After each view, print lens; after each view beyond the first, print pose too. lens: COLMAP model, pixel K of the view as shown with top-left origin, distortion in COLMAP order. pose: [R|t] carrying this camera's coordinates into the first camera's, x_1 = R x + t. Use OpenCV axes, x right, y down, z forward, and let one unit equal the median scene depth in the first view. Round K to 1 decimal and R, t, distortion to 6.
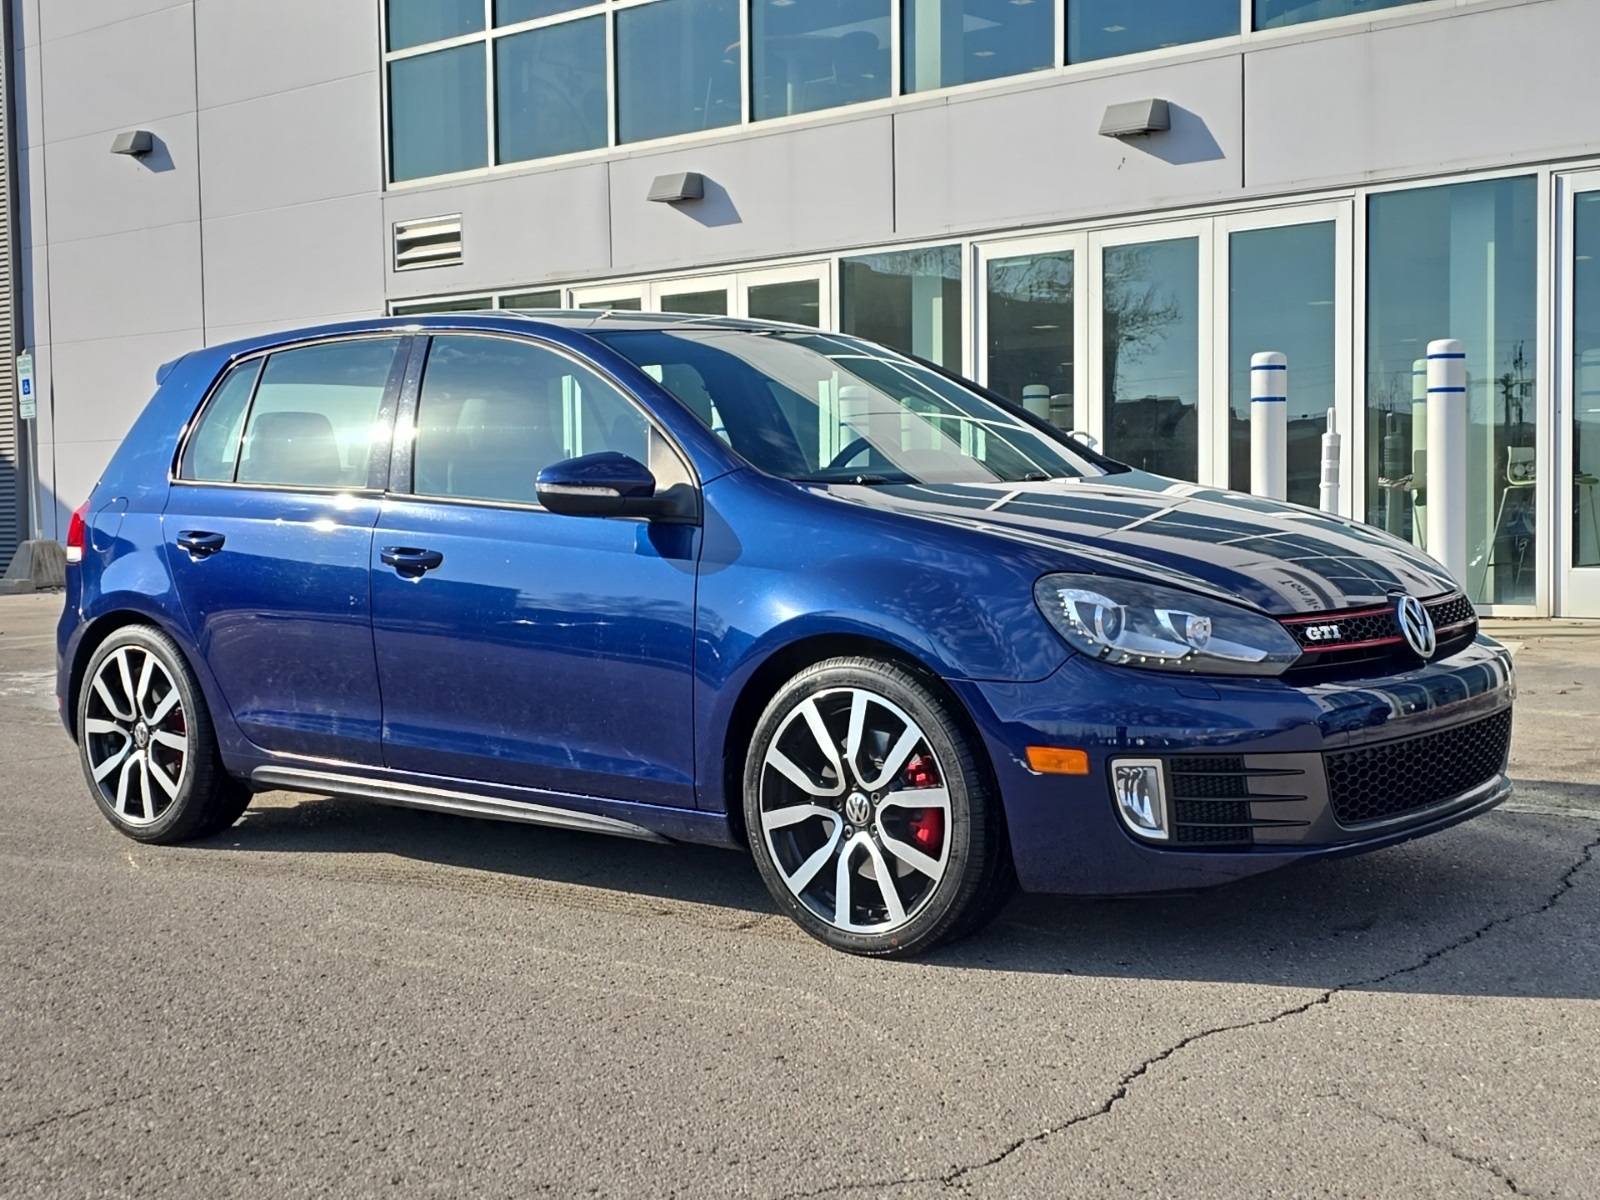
lens RADIAL K [[2159.0, 0, 800.0], [0, 2159.0, 600.0], [0, 0, 1]] dist [0.170347, -0.471119]
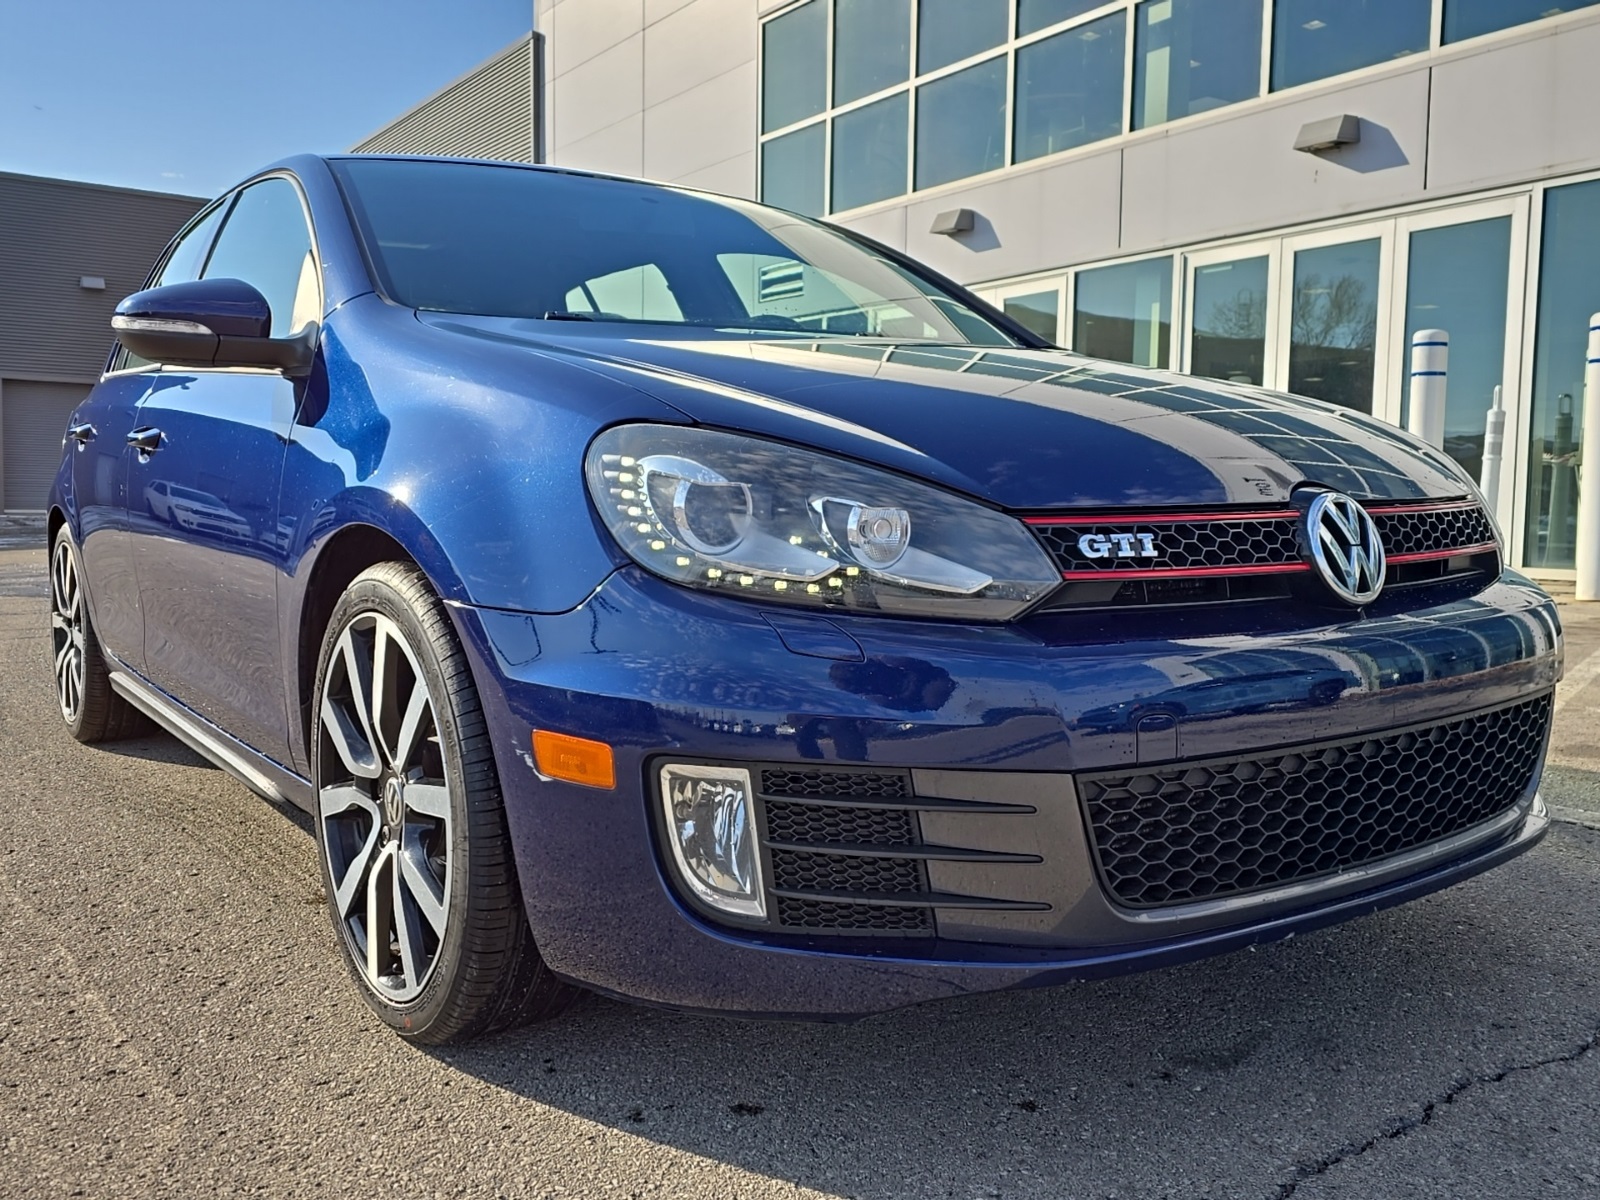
lens RADIAL K [[1409.4, 0, 800.0], [0, 1409.4, 600.0], [0, 0, 1]] dist [0.062122, -0.062010]
pose [[0.968184, 0.042965, -0.246525, 0.205888], [-0.036001, 0.998817, 0.032690, 0.016286], [0.247638, -0.022775, 0.968585, 0.529871]]
